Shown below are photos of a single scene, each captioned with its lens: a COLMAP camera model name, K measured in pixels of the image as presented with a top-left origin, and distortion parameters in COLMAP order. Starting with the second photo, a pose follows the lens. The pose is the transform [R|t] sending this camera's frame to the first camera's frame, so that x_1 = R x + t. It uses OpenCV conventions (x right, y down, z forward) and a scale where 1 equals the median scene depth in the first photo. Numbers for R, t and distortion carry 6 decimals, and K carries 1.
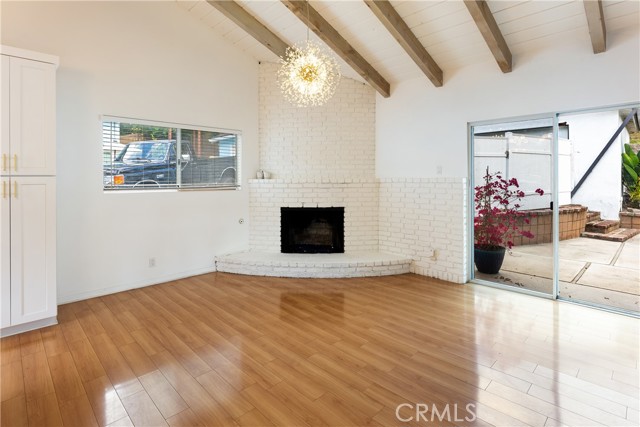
lens RADIAL K [[323.0, 0, 321.1], [0, 323.0, 180.9], [0, 0, 1]] dist [-0.009747, 0.001023]
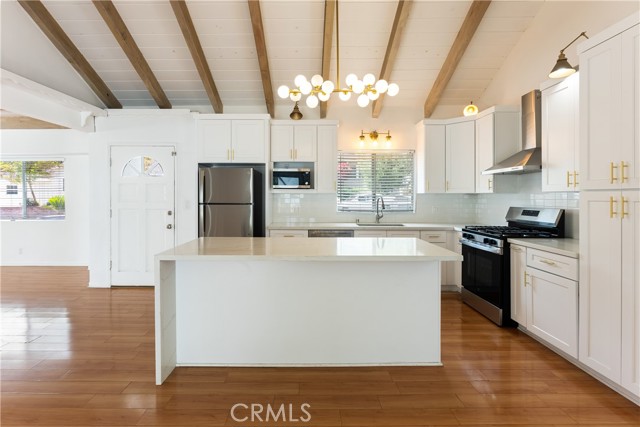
lens RADIAL K [[298.8, 0, 304.2], [0, 298.8, 199.5], [0, 0, 1]] dist [-0.002793, 0.000383]
pose [[-0.711151, 0.014189, -0.702896, 0.034699], [-0.001555, 0.999762, 0.021755, -0.003852], [0.703037, 0.016564, -0.710960, 0.538483]]
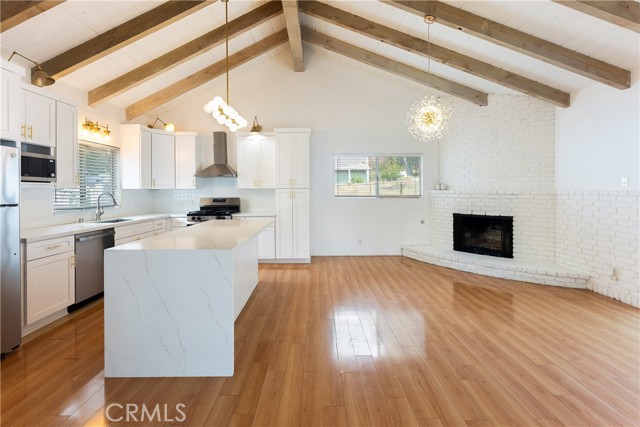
lens RADIAL K [[288.3, 0, 320.2], [0, 288.3, 192.3], [0, 0, 1]] dist [0.002359, -0.000913]
pose [[0.718632, 0.009026, -0.695332, 0.281959], [-0.006204, 0.999959, 0.006568, -0.002552], [0.695363, -0.000407, 0.718659, -0.148521]]
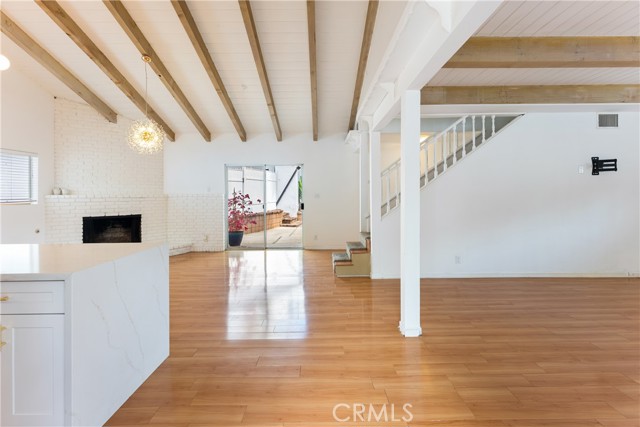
lens RADIAL K [[288.3, 0, 322.0], [0, 288.3, 196.0], [0, 0, 1]] dist [0.002359, -0.000913]
pose [[0.700016, -0.005123, 0.714108, -0.281600], [0.009441, 0.999953, -0.002081, 0.009556], [-0.714064, 0.008198, 0.700032, -0.464891]]
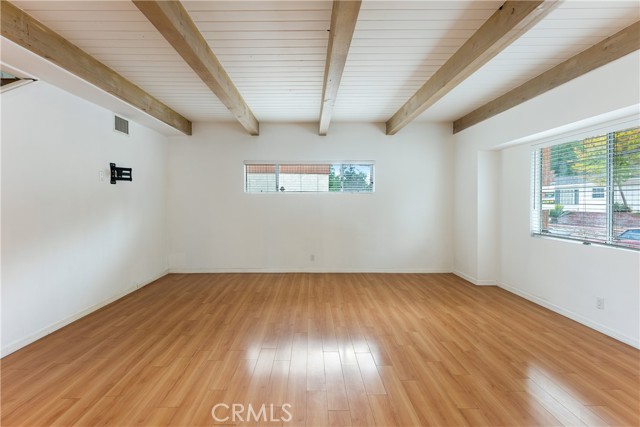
lens RADIAL K [[298.8, 0, 310.6], [0, 298.8, 203.6], [0, 0, 1]] dist [-0.002793, 0.000383]
pose [[-0.720746, 0.003351, 0.693191, 0.008651], [0.014711, 0.999837, 0.010462, 0.002684], [-0.693043, 0.017738, -0.720678, -0.237633]]
